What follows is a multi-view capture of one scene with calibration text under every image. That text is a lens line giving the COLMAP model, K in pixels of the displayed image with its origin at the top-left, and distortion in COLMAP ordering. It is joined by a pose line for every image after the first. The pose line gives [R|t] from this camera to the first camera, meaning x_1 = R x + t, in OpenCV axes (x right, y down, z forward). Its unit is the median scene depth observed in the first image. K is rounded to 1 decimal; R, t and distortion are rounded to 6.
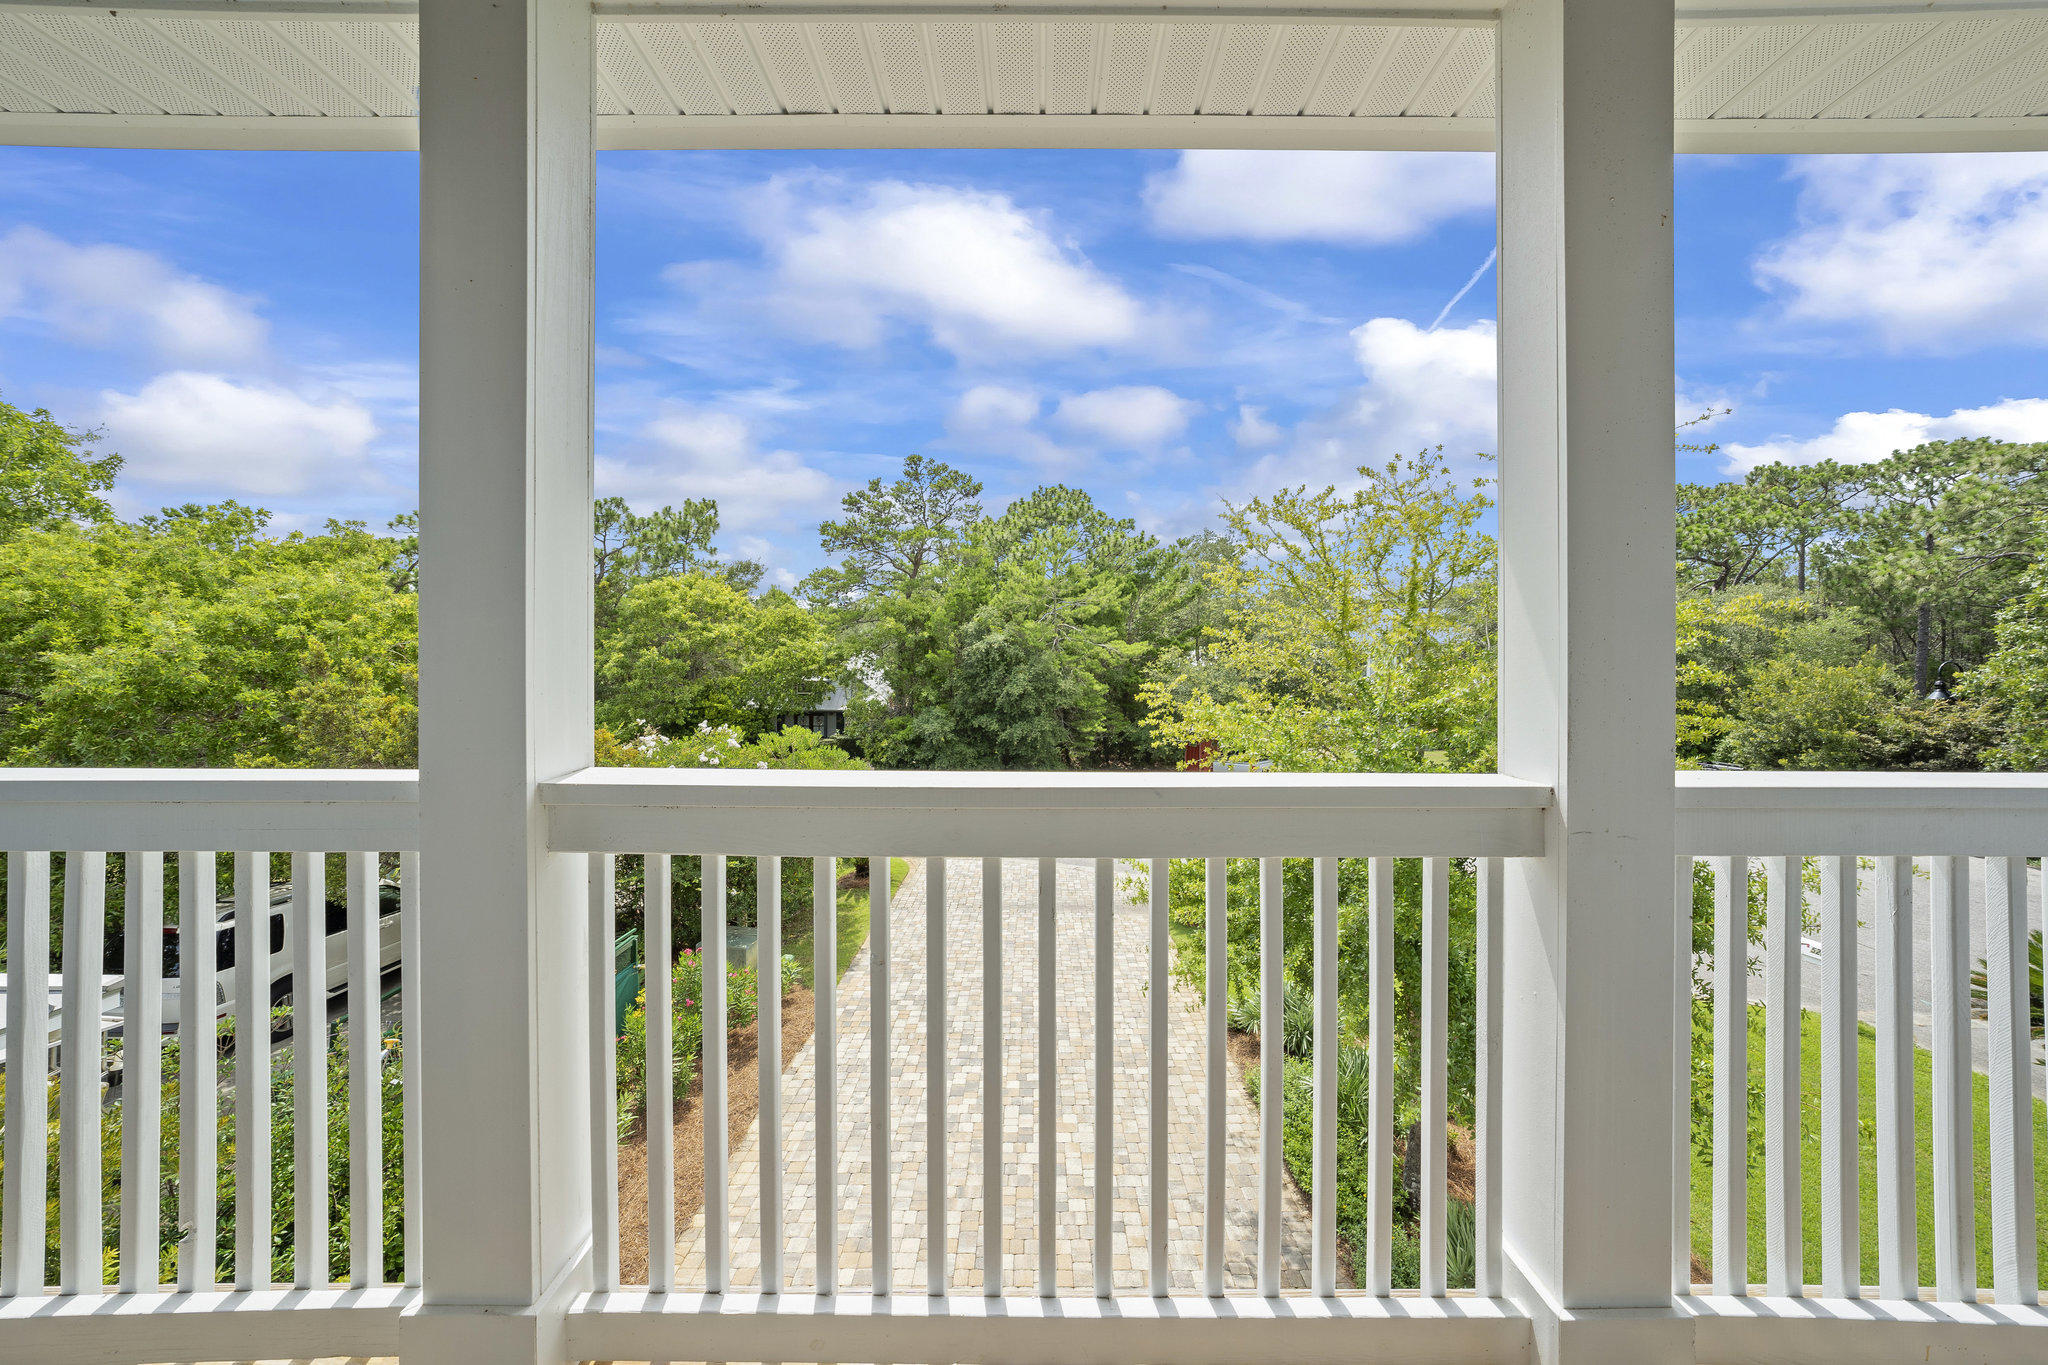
lens RADIAL K [[721.8, 0, 1032.4], [0, 721.8, 673.8], [0, 0, 1]] dist [-0.023997, 0.000041]
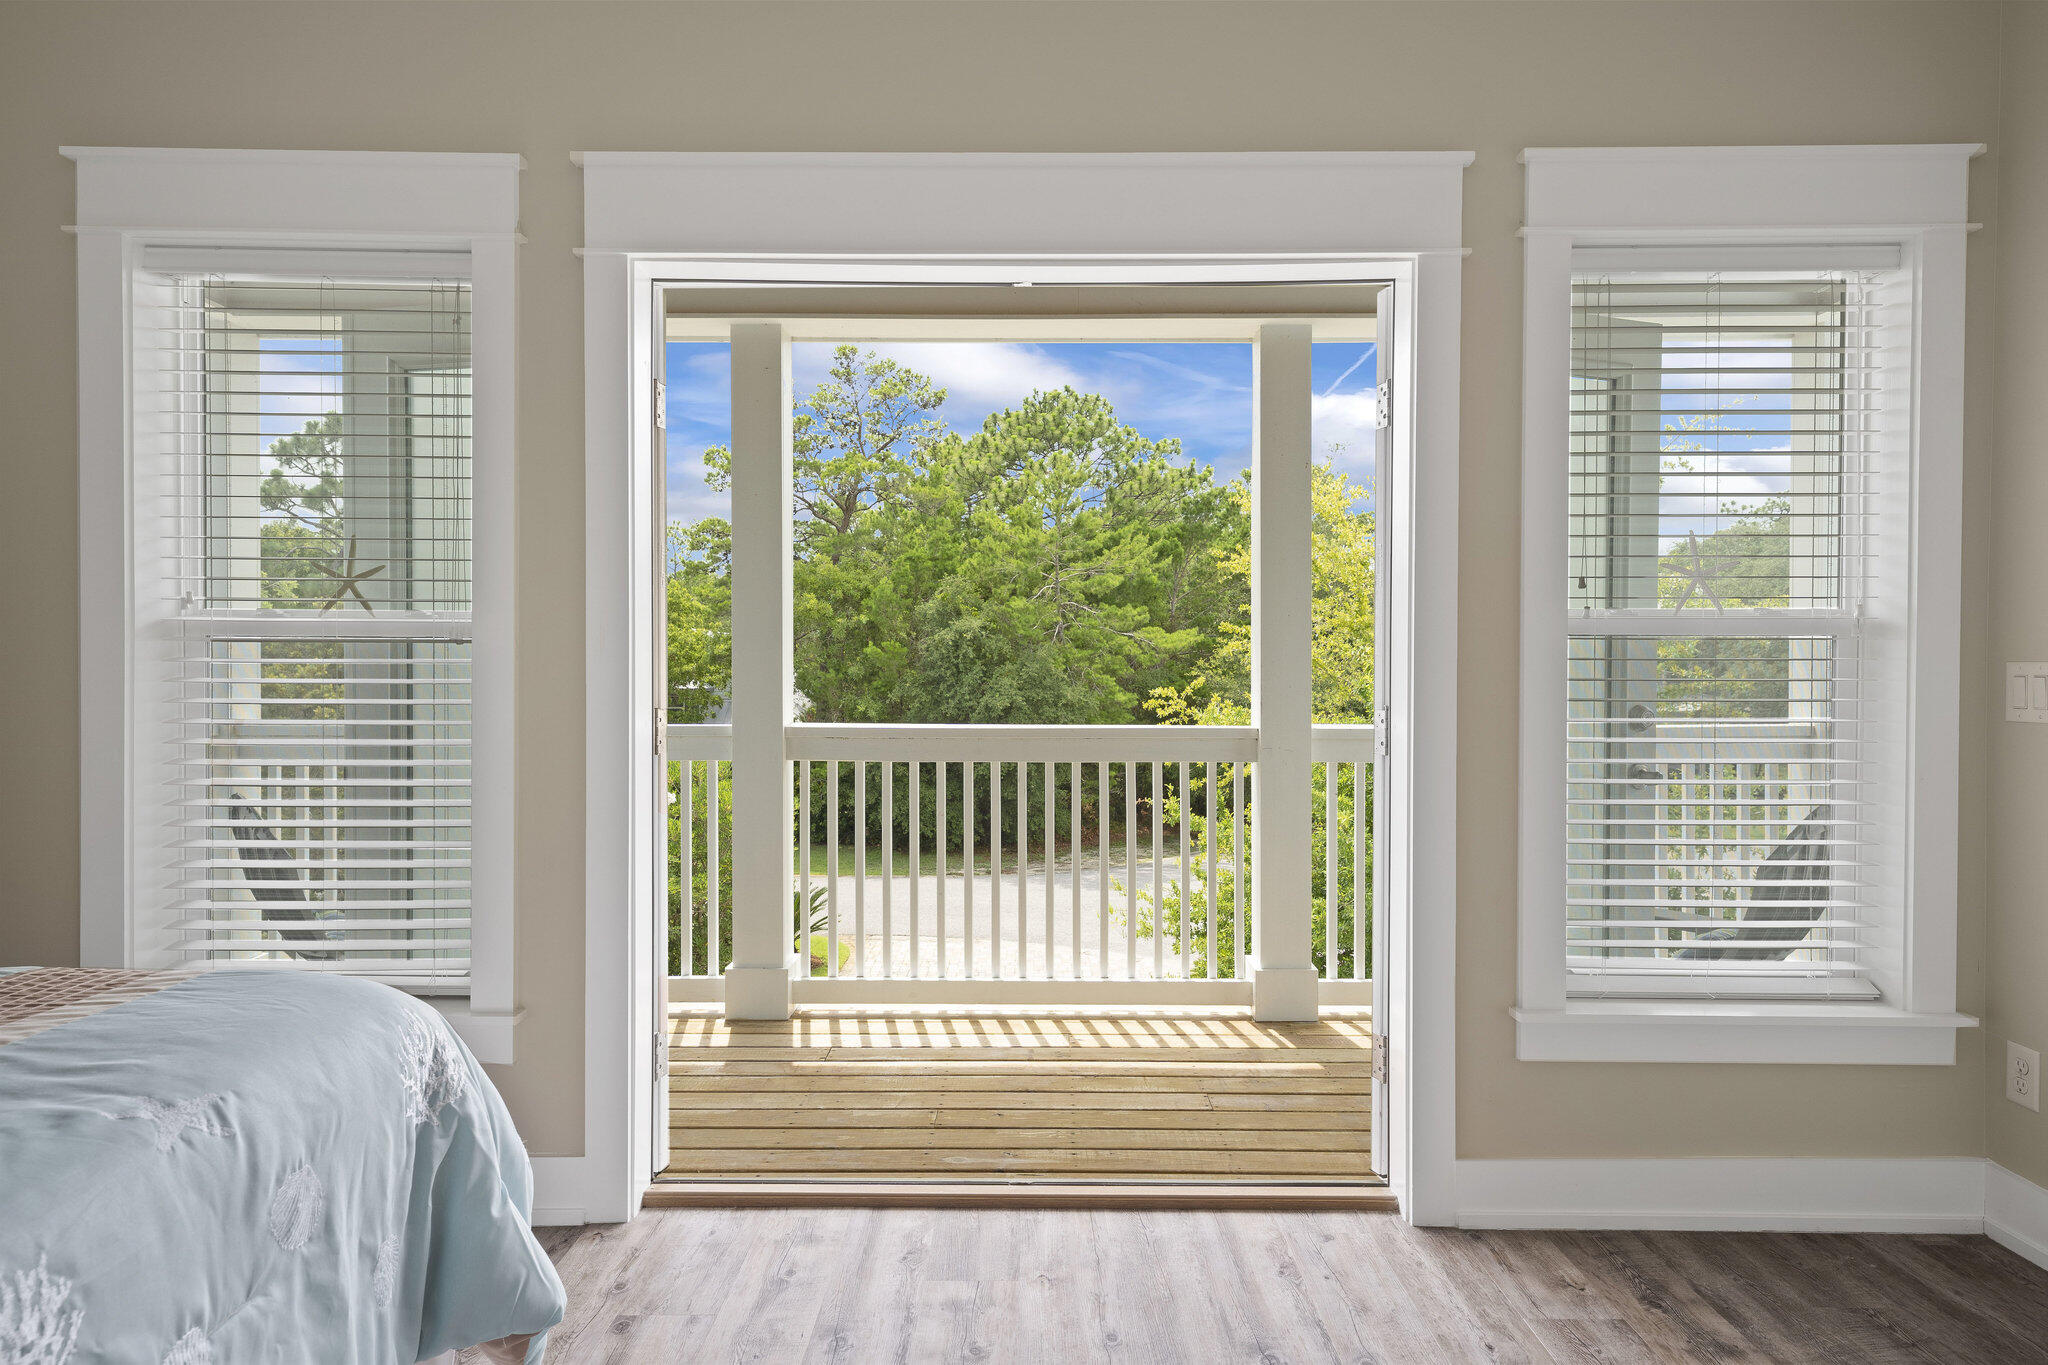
lens RADIAL K [[1185.4, 0, 1028.1], [0, 1185.4, 674.8], [0, 0, 1]] dist [0.003993, 0.014573]
pose [[0.999999, -0.001317, 0.000506, 0.003863], [0.001318, 0.999996, -0.002572, 0.000439], [-0.000503, 0.002573, 0.999997, -0.088912]]
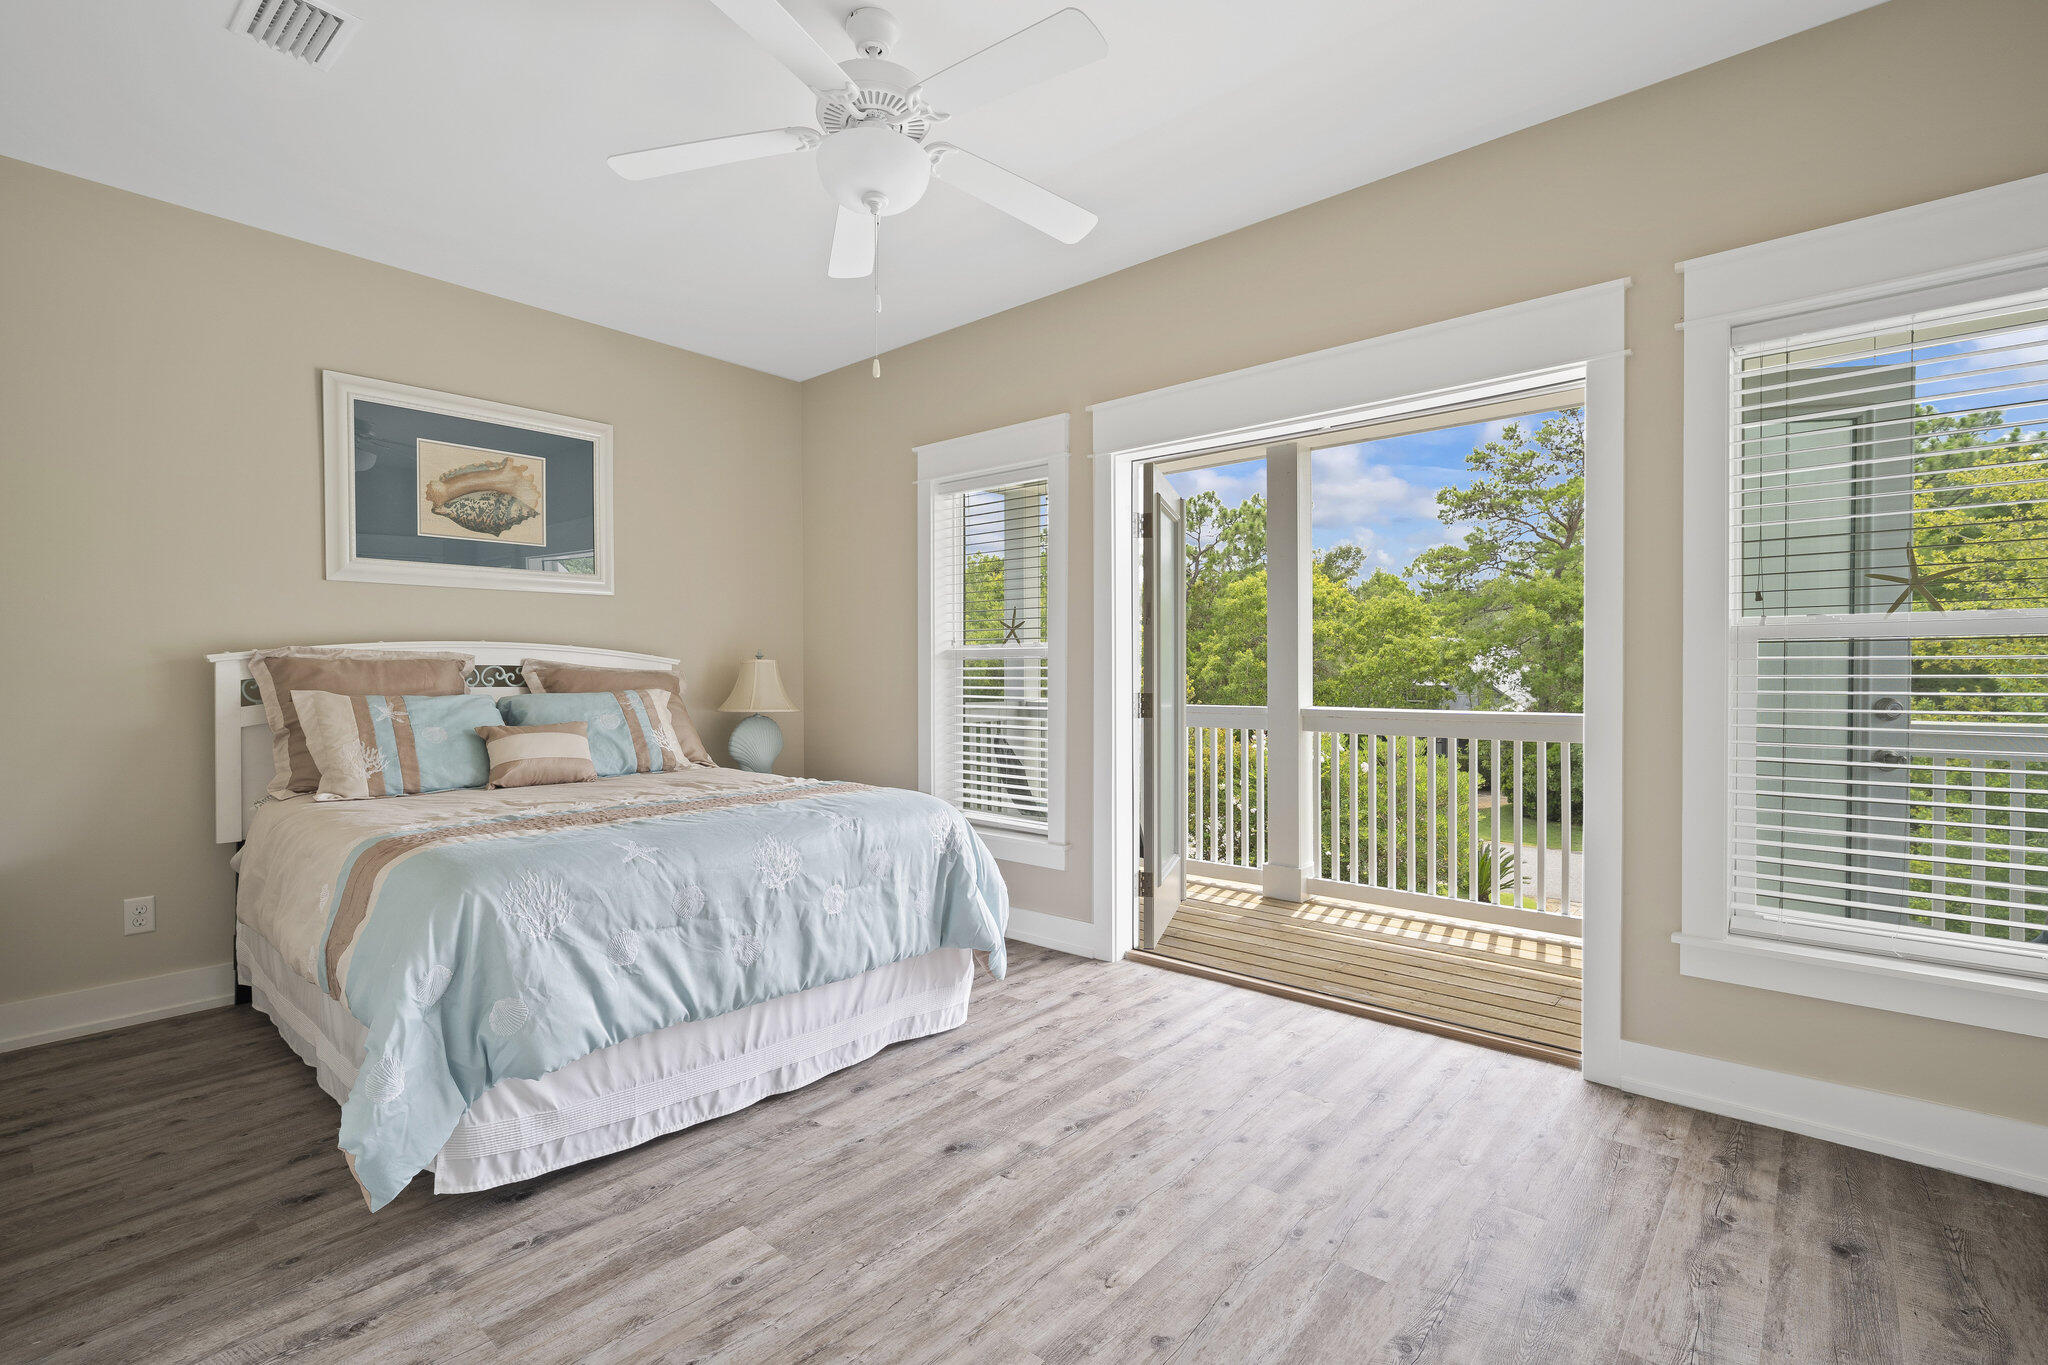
lens RADIAL K [[931.4, 0, 1026.3], [0, 931.4, 666.1], [0, 0, 1]] dist [-0.003309, 0.000994]
pose [[0.756100, -0.010339, -0.654375, 0.047627], [0.002241, 0.999910, -0.013209, 0.000689], [0.654452, 0.008521, 0.756055, -0.106645]]
